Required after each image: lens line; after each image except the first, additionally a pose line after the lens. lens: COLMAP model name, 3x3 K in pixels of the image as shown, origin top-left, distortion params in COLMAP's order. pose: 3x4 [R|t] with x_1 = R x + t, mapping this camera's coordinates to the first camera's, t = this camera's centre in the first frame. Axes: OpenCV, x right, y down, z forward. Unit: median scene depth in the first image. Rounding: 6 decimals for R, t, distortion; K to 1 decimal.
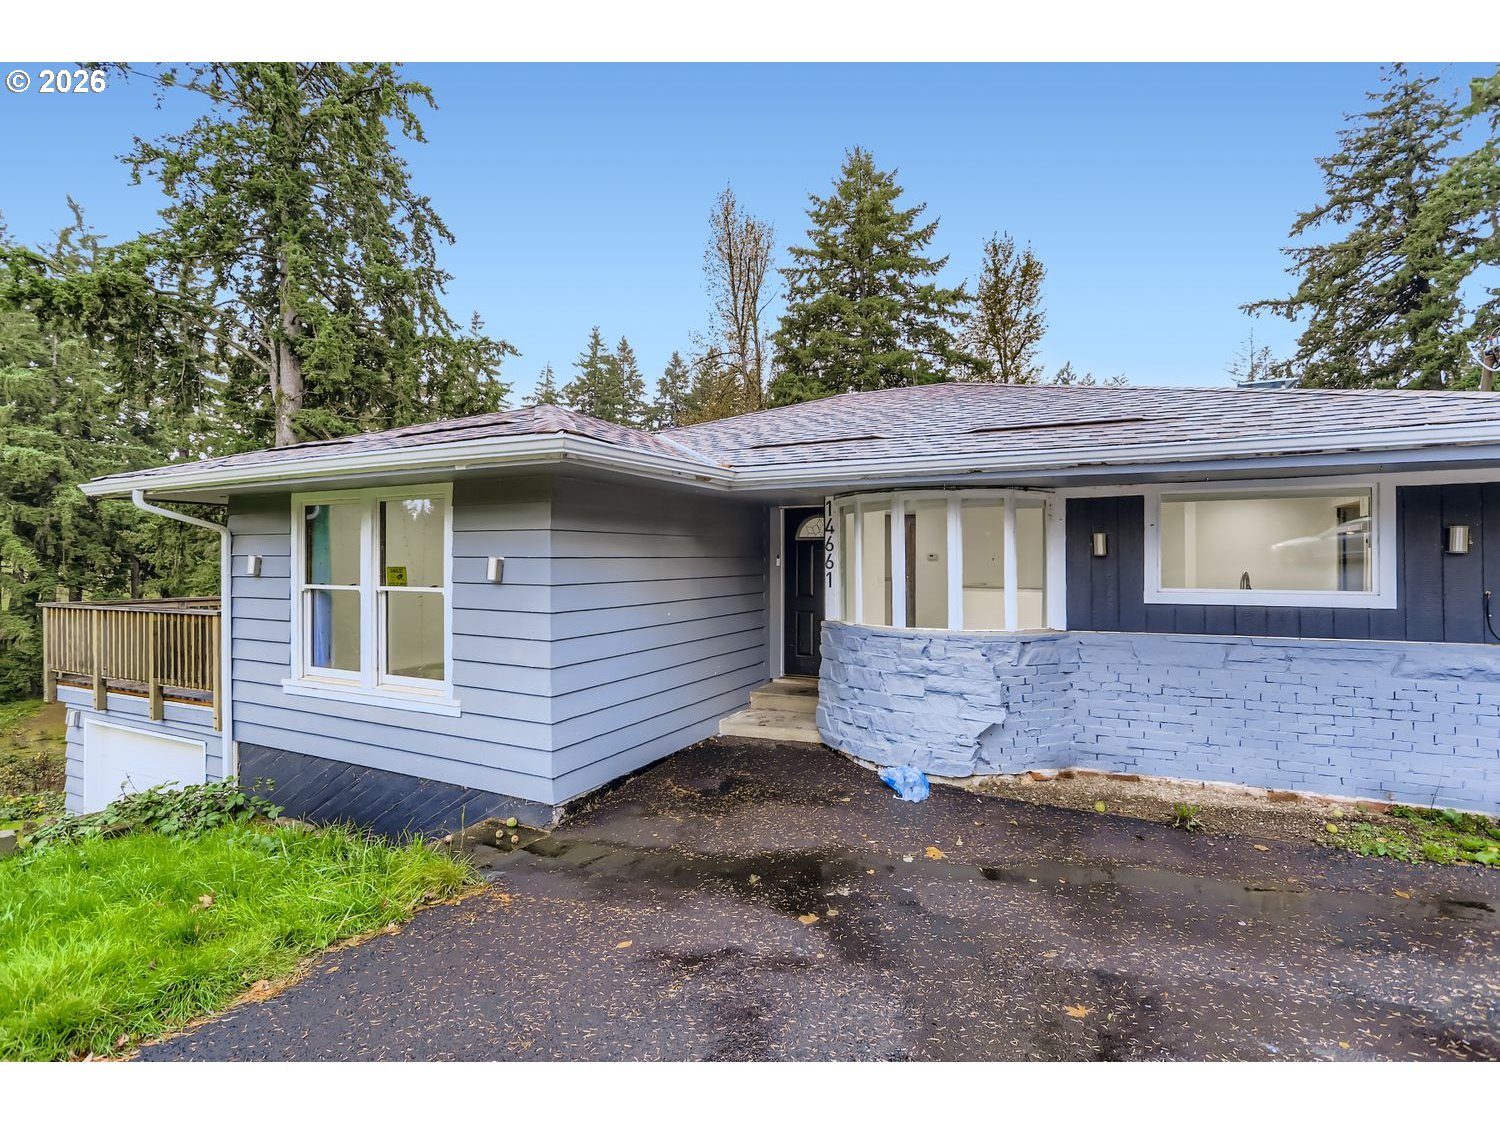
lens RADIAL K [[724.6, 0, 745.5], [0, 724.6, 565.0], [0, 0, 1]] dist [-0.041384, 0.026465]
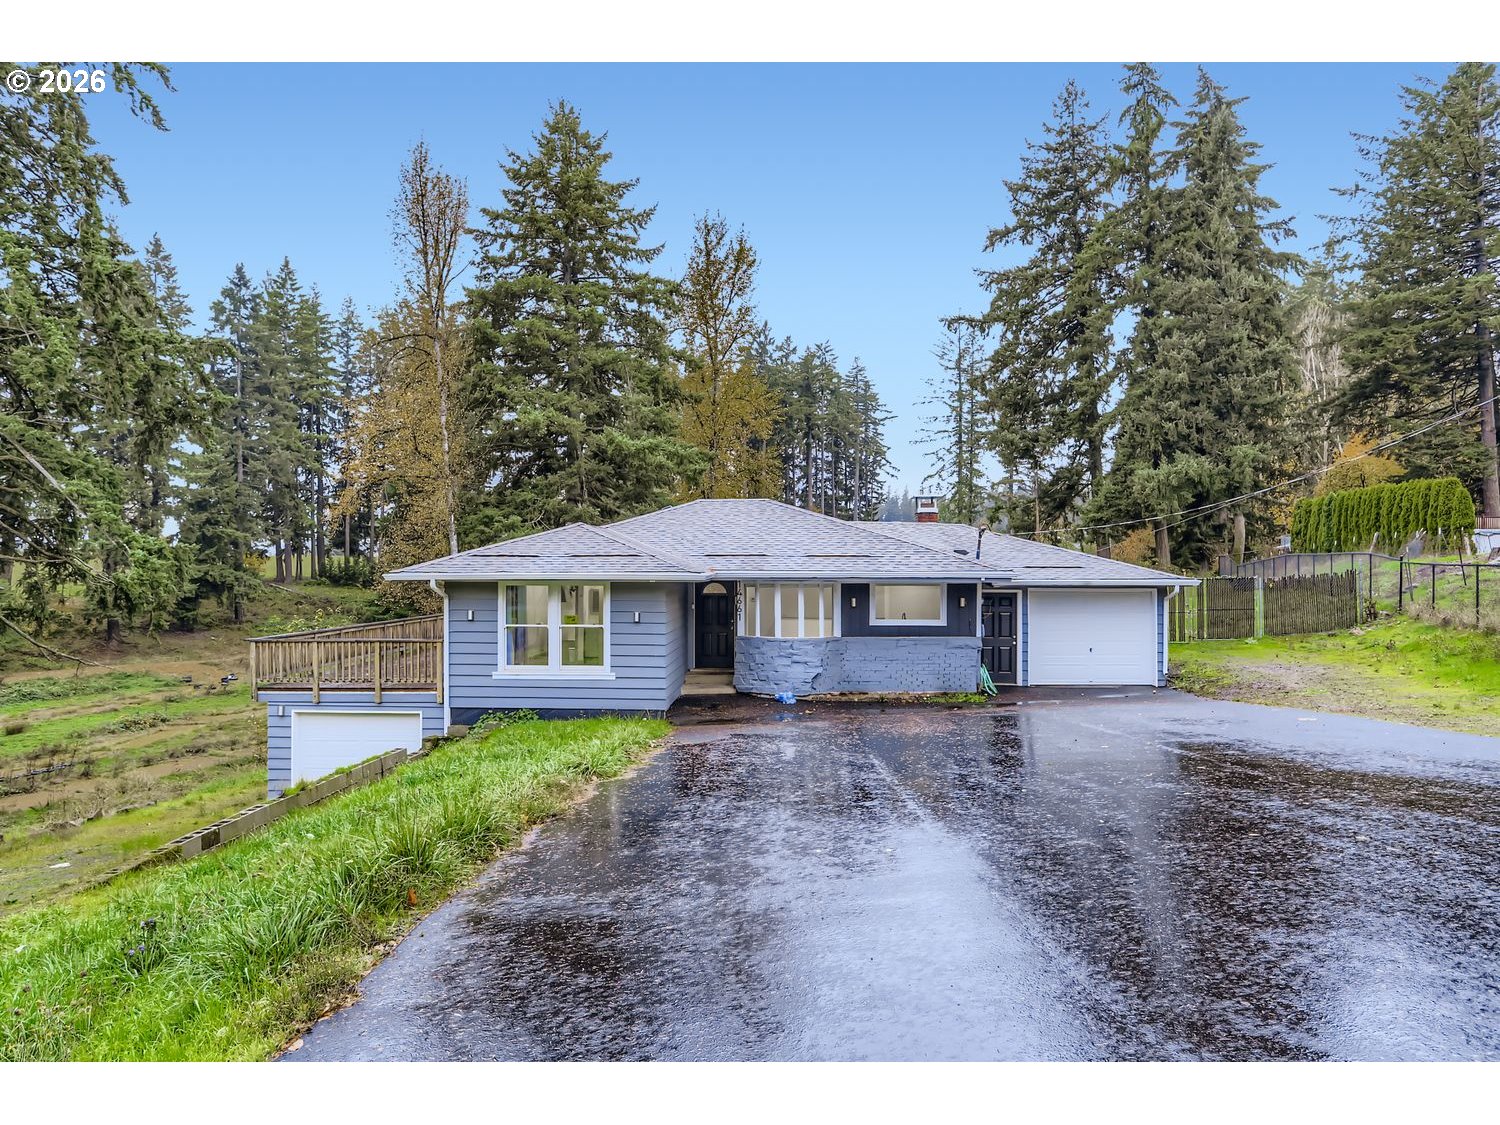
lens RADIAL K [[1029.3, 0, 739.3], [0, 1029.3, 588.0], [0, 0, 1]] dist [0.000241, 0.003495]
pose [[0.920209, -0.006484, 0.391374, -0.130581], [0.001062, 0.999900, 0.014068, -0.013111], [-0.391426, -0.012529, 0.920124, -0.219229]]
